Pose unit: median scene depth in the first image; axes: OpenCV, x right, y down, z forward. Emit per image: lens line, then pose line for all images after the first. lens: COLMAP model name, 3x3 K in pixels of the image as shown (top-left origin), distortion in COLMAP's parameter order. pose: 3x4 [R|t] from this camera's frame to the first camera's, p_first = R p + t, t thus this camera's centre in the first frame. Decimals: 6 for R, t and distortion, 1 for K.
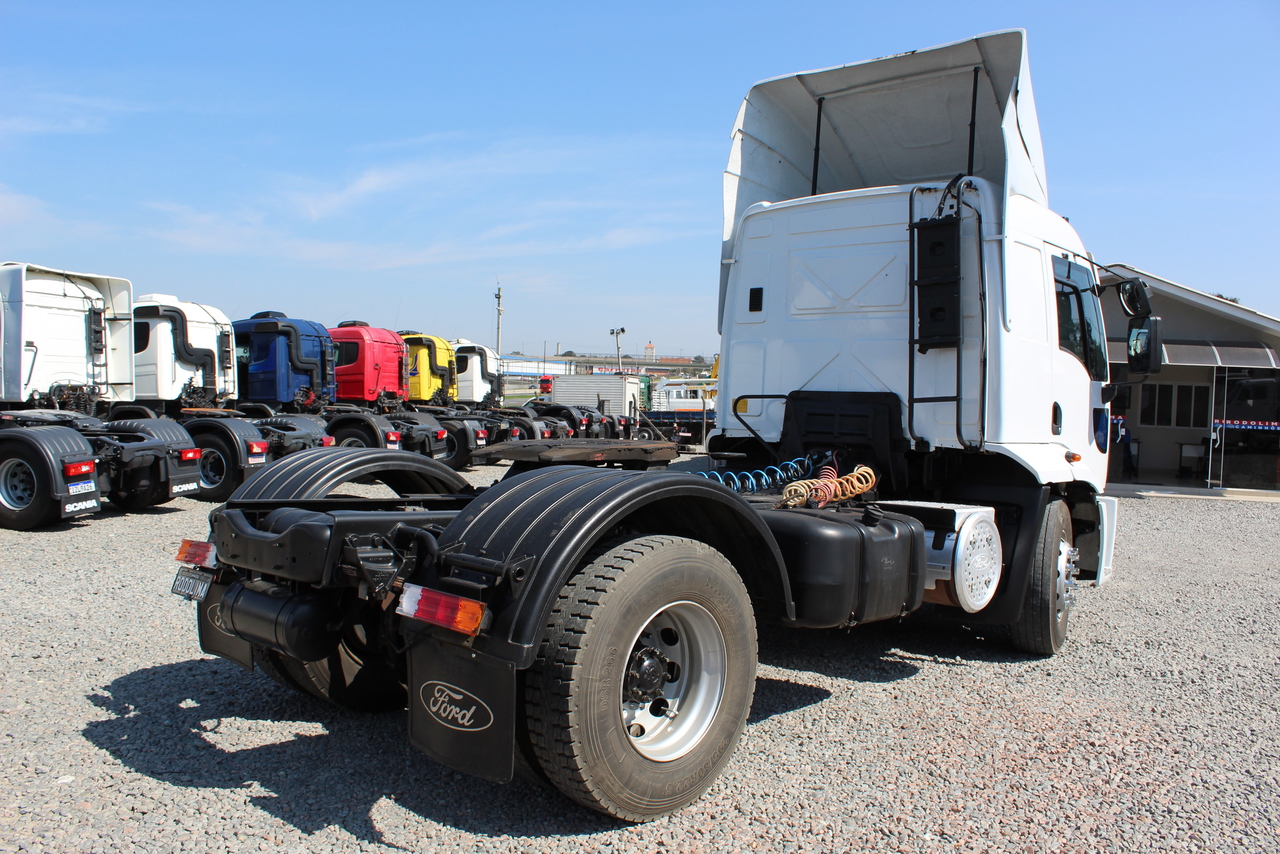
lens RADIAL K [[1046.5, 0, 649.2], [0, 1046.5, 429.8], [0, 0, 1]] dist [-0.111067, 0.013989]
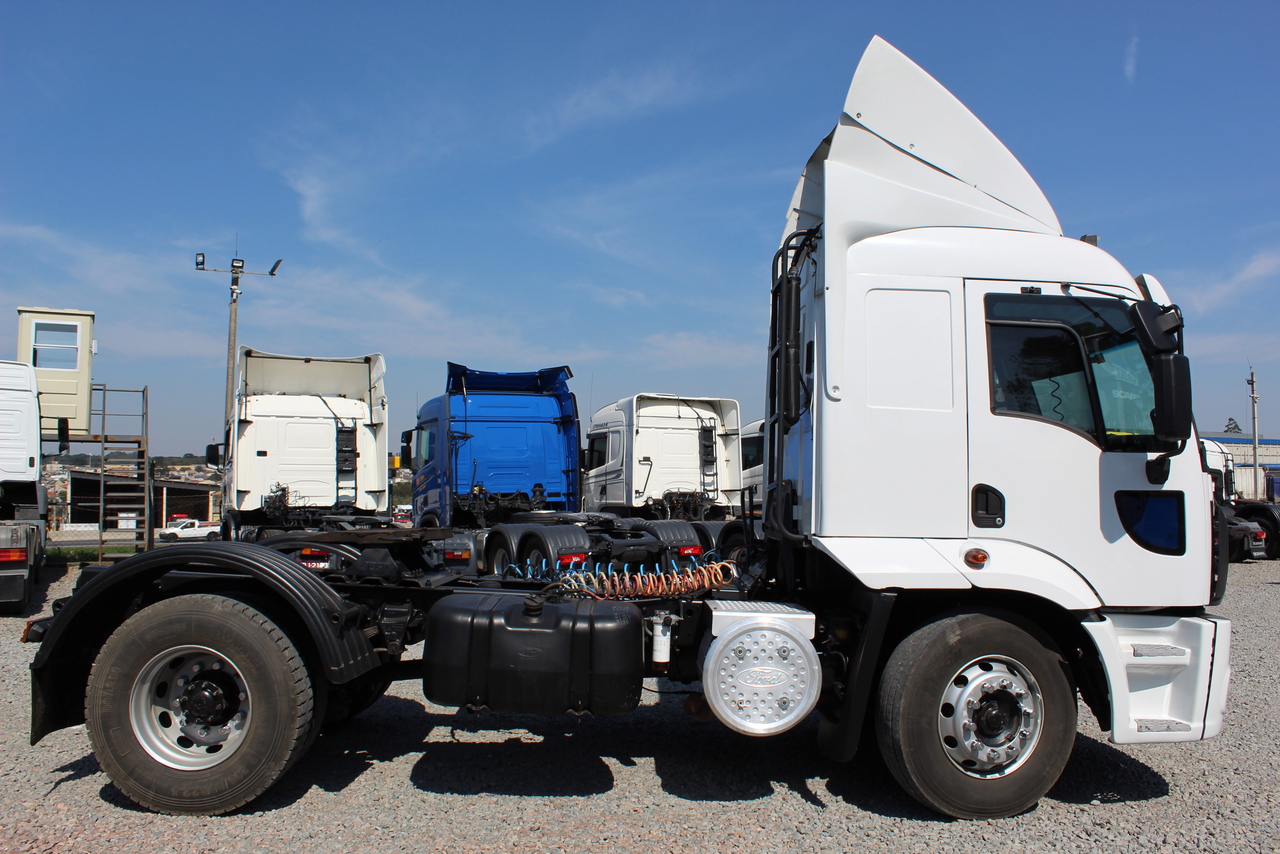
lens RADIAL K [[1046.5, 0, 643.0], [0, 1046.5, 426.2], [0, 0, 1]] dist [-0.111067, 0.013989]
pose [[0.708331, -0.065879, -0.702799, 0.255177], [-0.008586, 0.994758, -0.101900, 0.003814], [0.705828, 0.078214, 0.704052, 0.094198]]
